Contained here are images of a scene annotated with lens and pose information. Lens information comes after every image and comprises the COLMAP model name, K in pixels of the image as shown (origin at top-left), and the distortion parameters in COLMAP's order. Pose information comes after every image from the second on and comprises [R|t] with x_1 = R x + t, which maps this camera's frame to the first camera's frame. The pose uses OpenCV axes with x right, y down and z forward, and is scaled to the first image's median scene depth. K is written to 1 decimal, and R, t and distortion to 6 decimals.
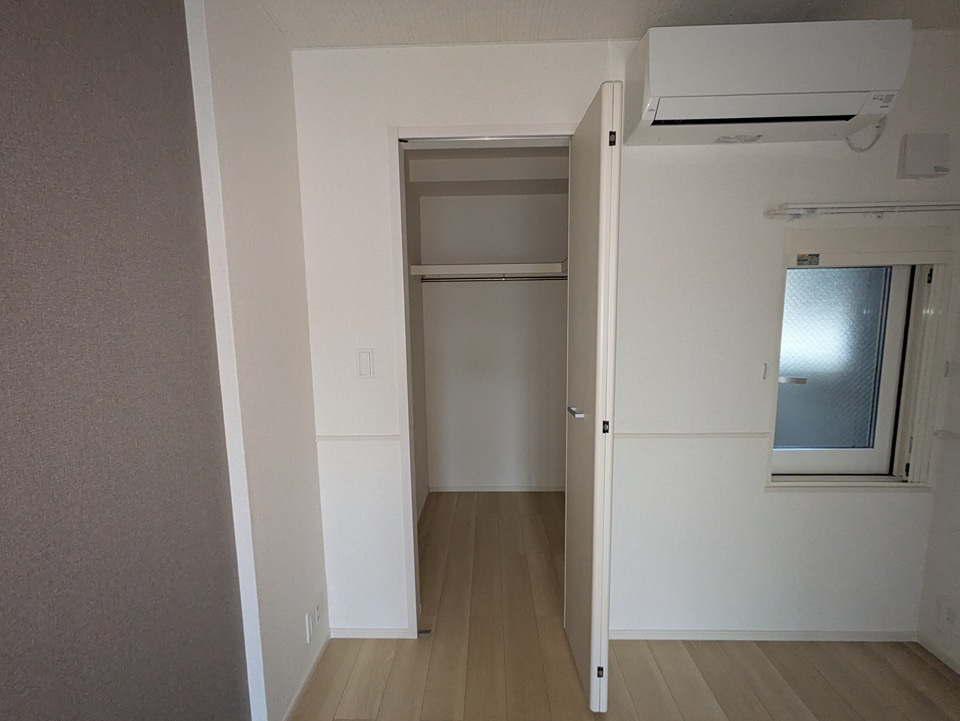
lens RADIAL K [[379.2, 0, 481.2], [0, 379.2, 358.6], [0, 0, 1]] dist [0.001354, 0.000270]
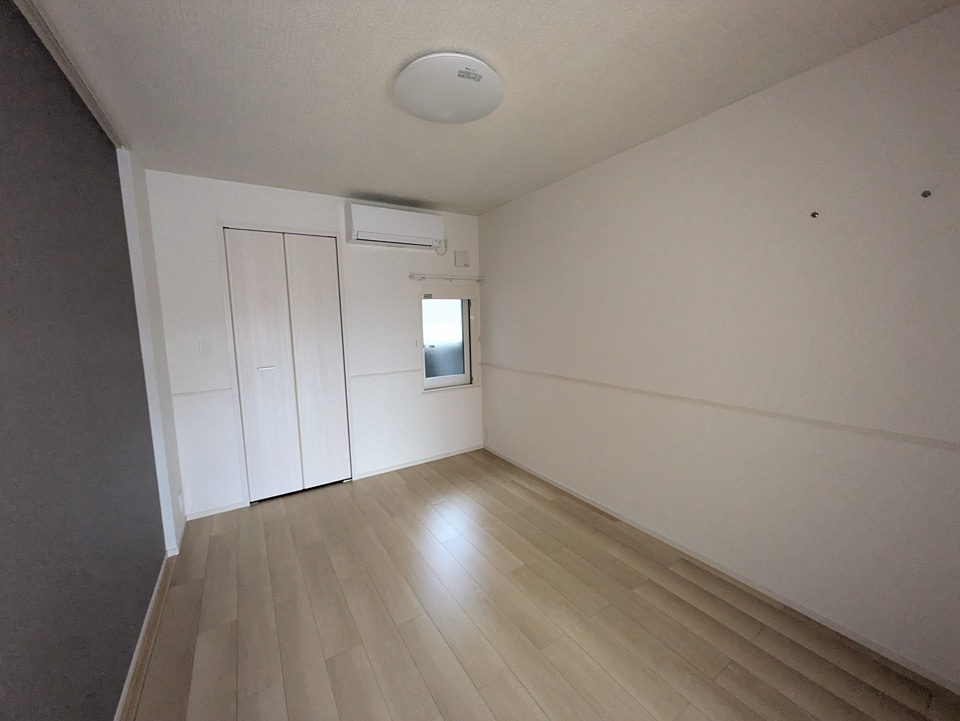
lens RADIAL K [[379.2, 0, 481.2], [0, 379.2, 358.6], [0, 0, 1]] dist [0.001354, 0.000270]
pose [[0.829872, -0.068121, 0.553780, -0.219420], [0.070735, 0.997356, 0.016685, 0.115786], [-0.553452, 0.025325, 0.832496, -1.123694]]
